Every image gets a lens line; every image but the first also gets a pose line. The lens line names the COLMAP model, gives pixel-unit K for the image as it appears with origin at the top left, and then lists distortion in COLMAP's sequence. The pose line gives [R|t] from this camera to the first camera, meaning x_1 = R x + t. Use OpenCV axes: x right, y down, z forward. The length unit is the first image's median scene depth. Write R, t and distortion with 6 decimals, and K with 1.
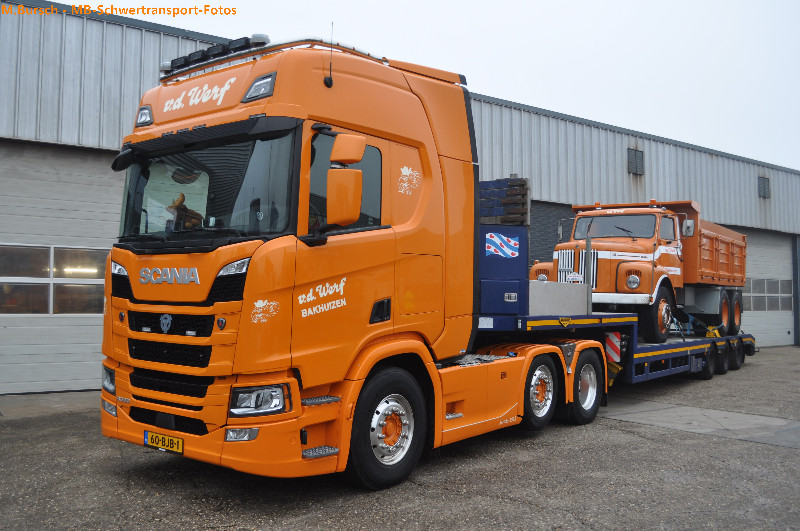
lens RADIAL K [[764.3, 0, 400.3], [0, 764.3, 264.7], [0, 0, 1]] dist [-0.013169, 0.000000]
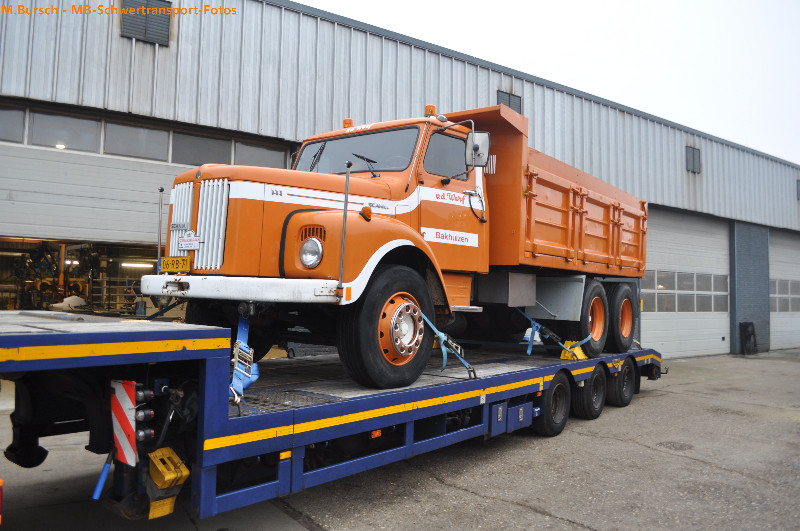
lens RADIAL K [[622.9, 0, 398.7], [0, 622.9, 266.4], [0, 0, 1]] dist [-0.051119, 0.003591]
pose [[0.999077, 0.011978, -0.041254, 0.271353], [-0.011972, 0.999928, 0.000398, 0.021835], [0.041256, 0.000097, 0.999149, 0.470468]]
